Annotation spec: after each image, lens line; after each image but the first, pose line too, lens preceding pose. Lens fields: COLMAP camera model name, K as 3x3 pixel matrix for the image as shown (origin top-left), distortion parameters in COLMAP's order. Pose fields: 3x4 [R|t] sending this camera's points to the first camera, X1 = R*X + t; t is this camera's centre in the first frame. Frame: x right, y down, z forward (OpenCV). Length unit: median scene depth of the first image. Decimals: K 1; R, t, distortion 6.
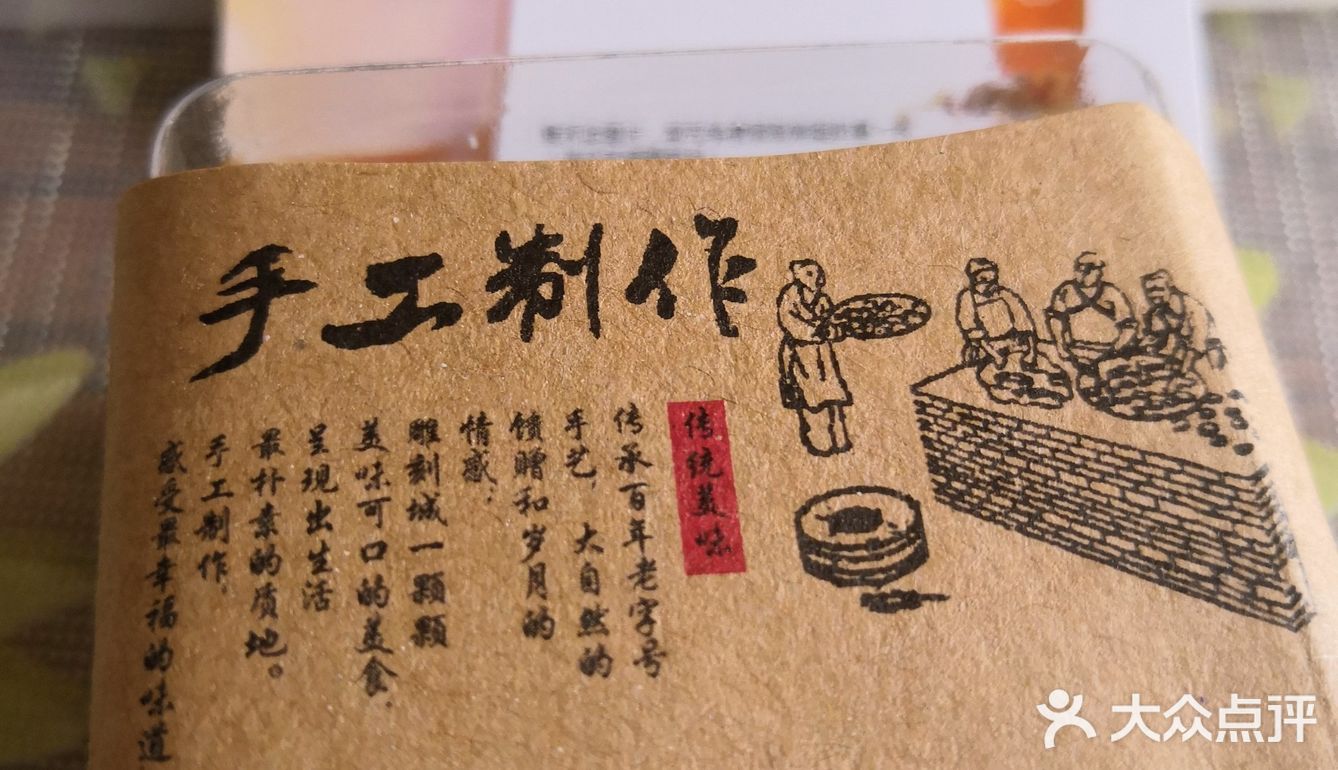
lens RADIAL K [[1433.0, 0, 669.0], [0, 1433.0, 385.0], [0, 0, 1]] dist [0.007820, -0.697584]
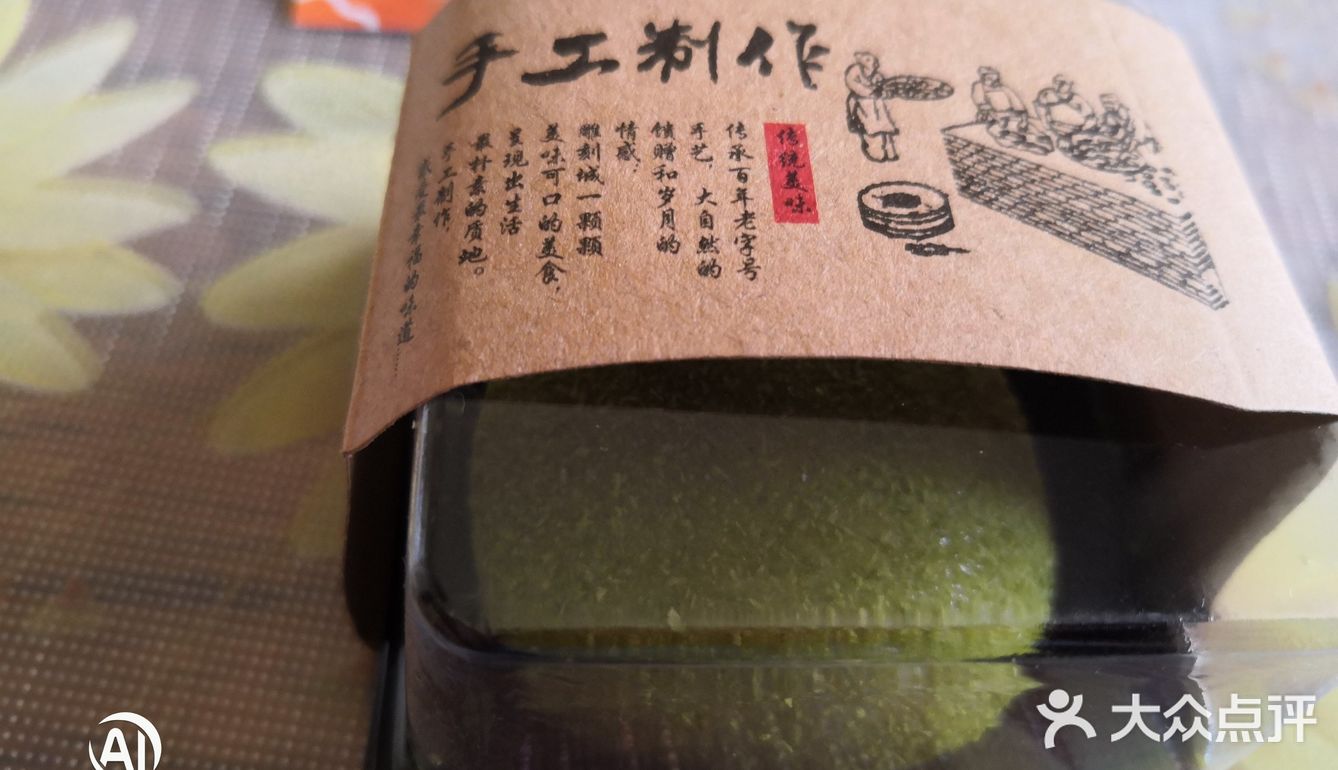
lens RADIAL K [[1433.0, 0, 669.0], [0, 1433.0, 385.0], [0, 0, 1]] dist [0.007820, -0.697584]
pose [[0.993971, 0.071801, -0.082864, 0.038506], [-0.034888, 0.923587, 0.381798, -0.273074], [0.103946, -0.376605, 0.920524, -0.366625]]
